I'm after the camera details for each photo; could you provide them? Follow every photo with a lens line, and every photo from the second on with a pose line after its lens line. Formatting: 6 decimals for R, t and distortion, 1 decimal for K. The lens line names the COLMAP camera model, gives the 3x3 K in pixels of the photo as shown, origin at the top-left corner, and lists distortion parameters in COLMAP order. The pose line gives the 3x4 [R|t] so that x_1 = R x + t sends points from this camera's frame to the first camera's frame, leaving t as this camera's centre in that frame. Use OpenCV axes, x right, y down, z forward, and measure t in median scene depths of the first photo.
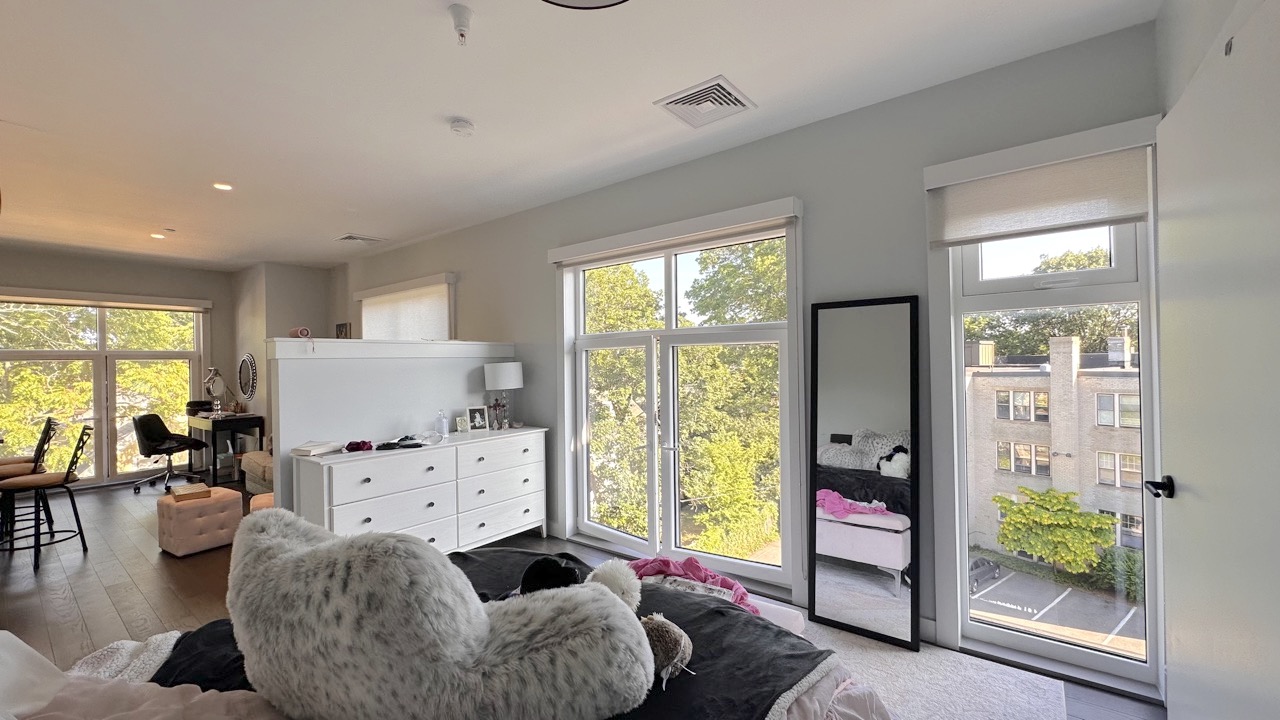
lens RADIAL K [[512.3, 0, 640.0], [0, 512.3, 360.0], [0, 0, 1]] dist [-0.001451, -0.000213]
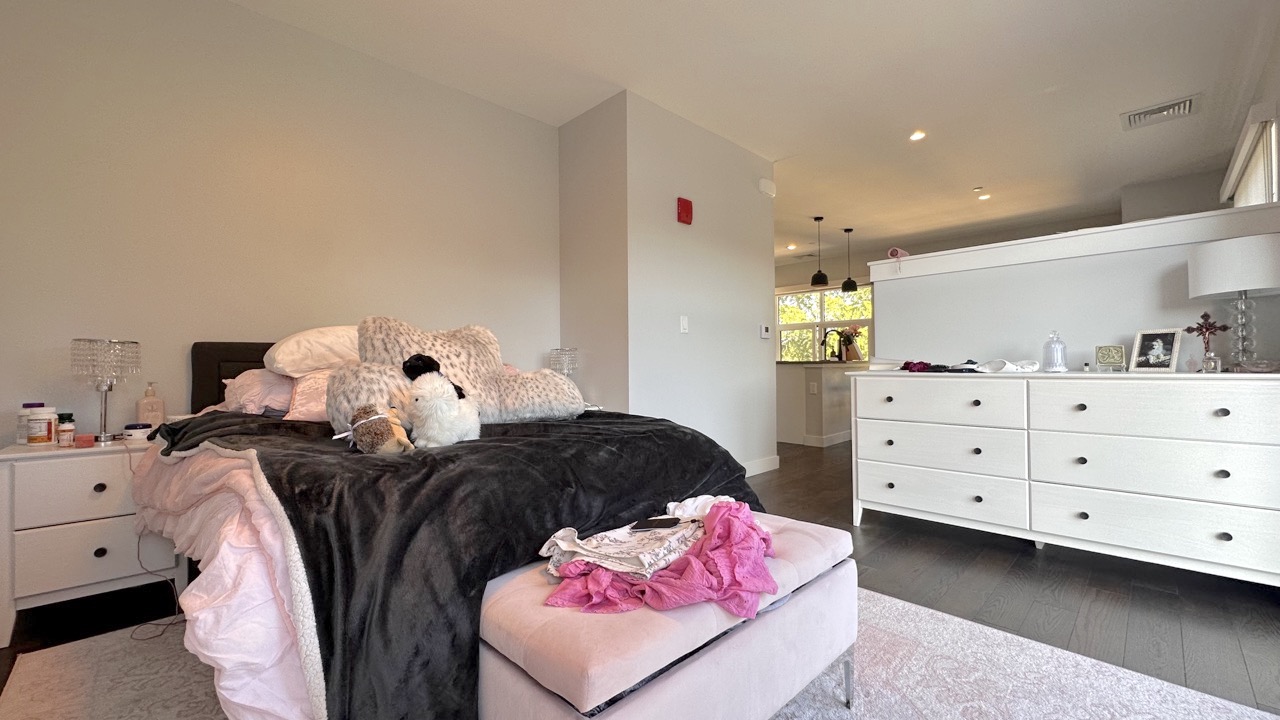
lens RADIAL K [[512.3, 0, 640.0], [0, 512.3, 360.0], [0, 0, 1]] dist [-0.001451, -0.000213]
pose [[-0.124118, 0.010939, -0.992207, 0.205141], [0.017622, 0.999806, 0.008819, 0.070694], [0.992111, -0.016390, -0.124286, 0.319938]]
